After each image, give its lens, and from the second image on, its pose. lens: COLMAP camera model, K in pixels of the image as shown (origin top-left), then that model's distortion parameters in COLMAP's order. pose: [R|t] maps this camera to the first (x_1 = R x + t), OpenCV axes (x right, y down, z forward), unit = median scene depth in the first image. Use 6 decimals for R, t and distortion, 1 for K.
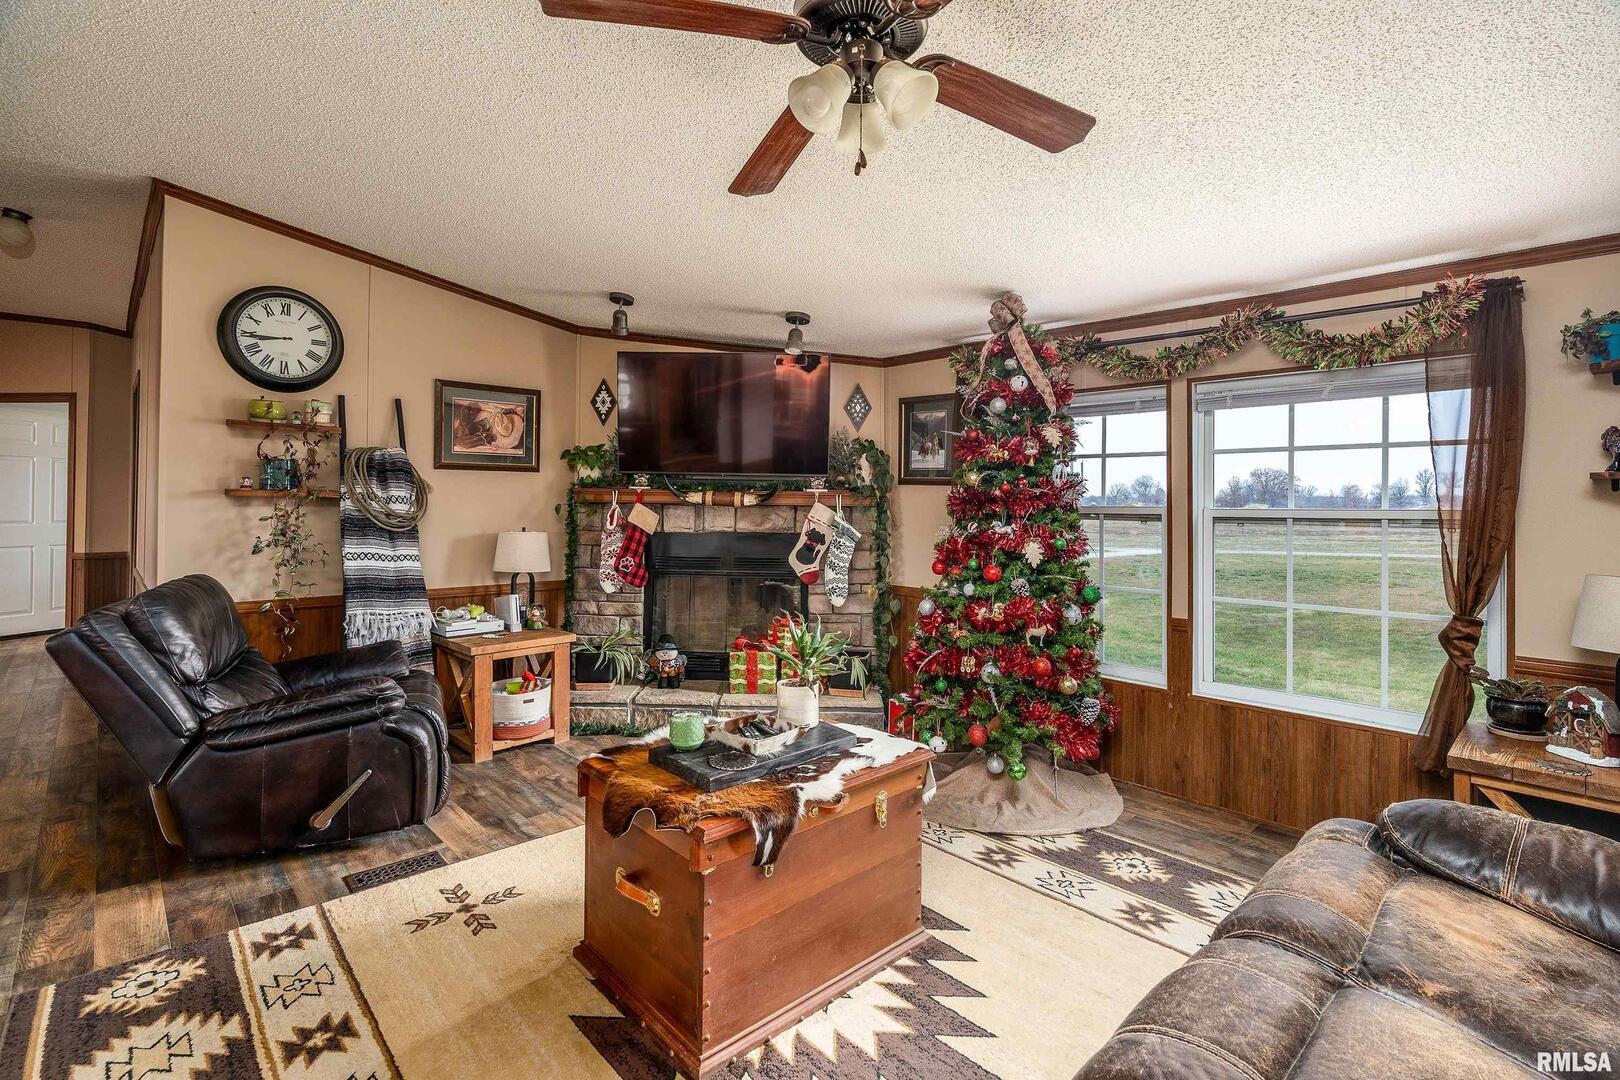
lens RADIAL K [[757.2, 0, 789.3], [0, 757.2, 492.5], [0, 0, 1]] dist [-0.011577, 0.001605]
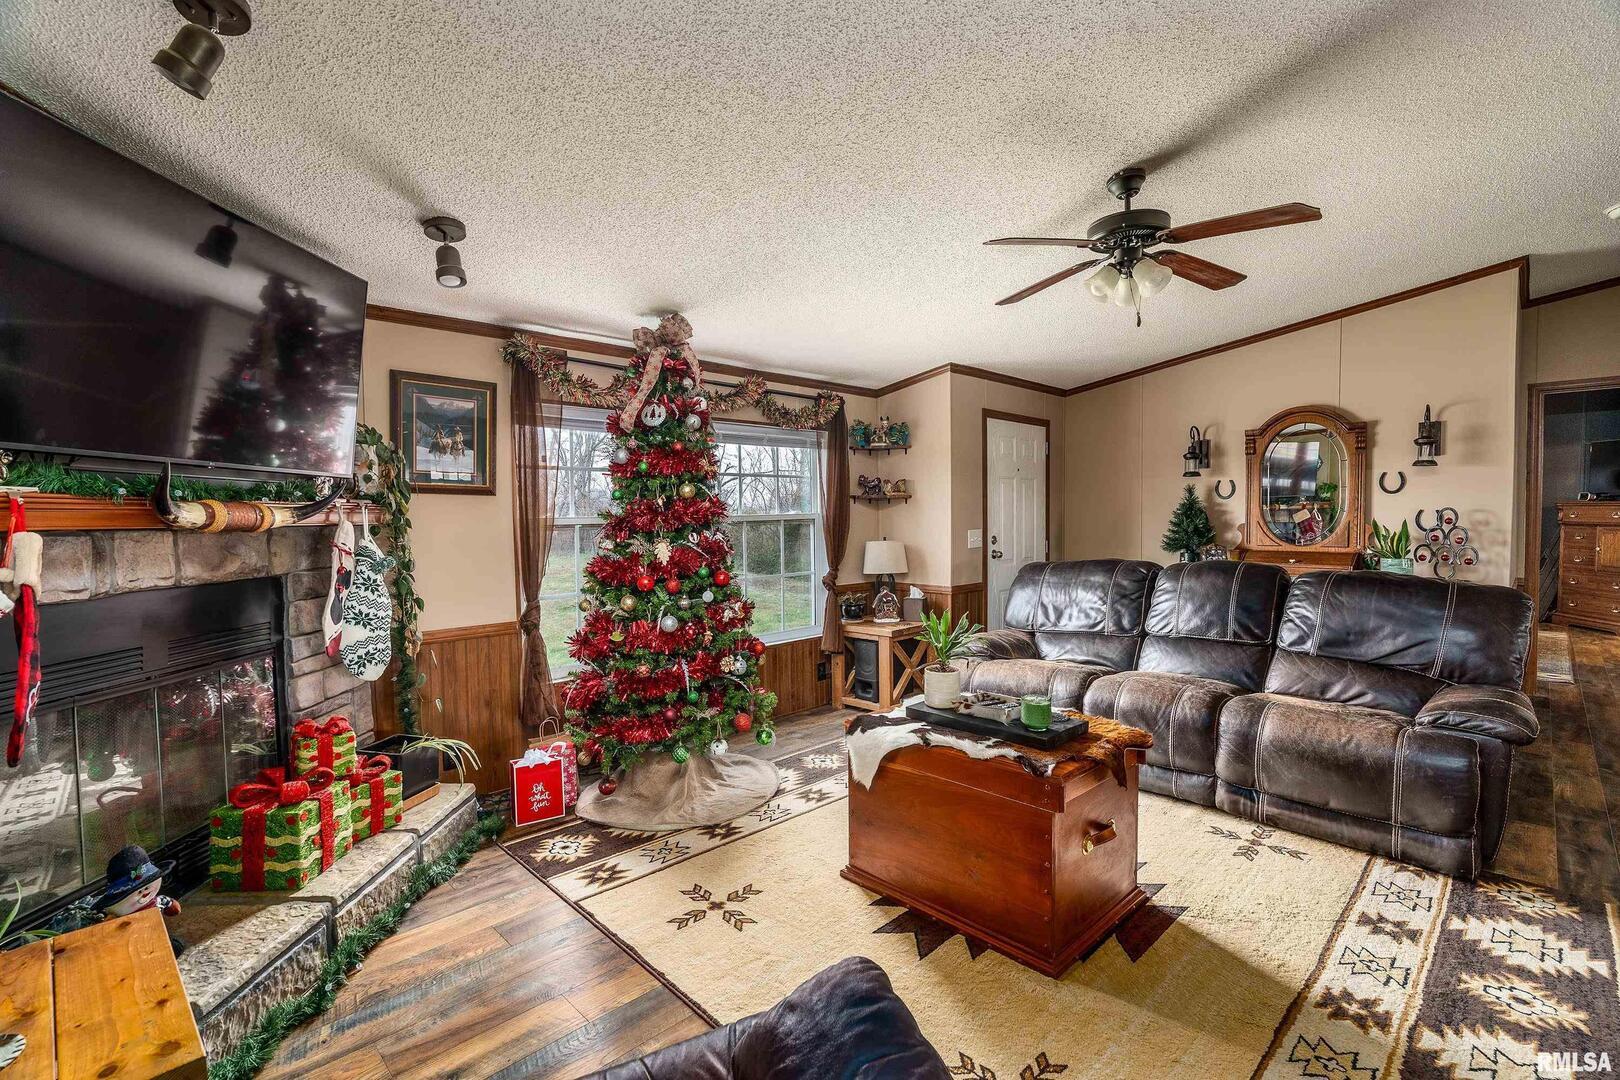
lens RADIAL K [[757.2, 0, 807.9], [0, 757.2, 536.9], [0, 0, 1]] dist [-0.011577, 0.001605]
pose [[-0.057297, -0.042292, 0.997461, -0.957153], [-0.001861, 0.999105, 0.042255, 0.000944], [-0.998355, 0.000564, -0.057325, 1.082469]]
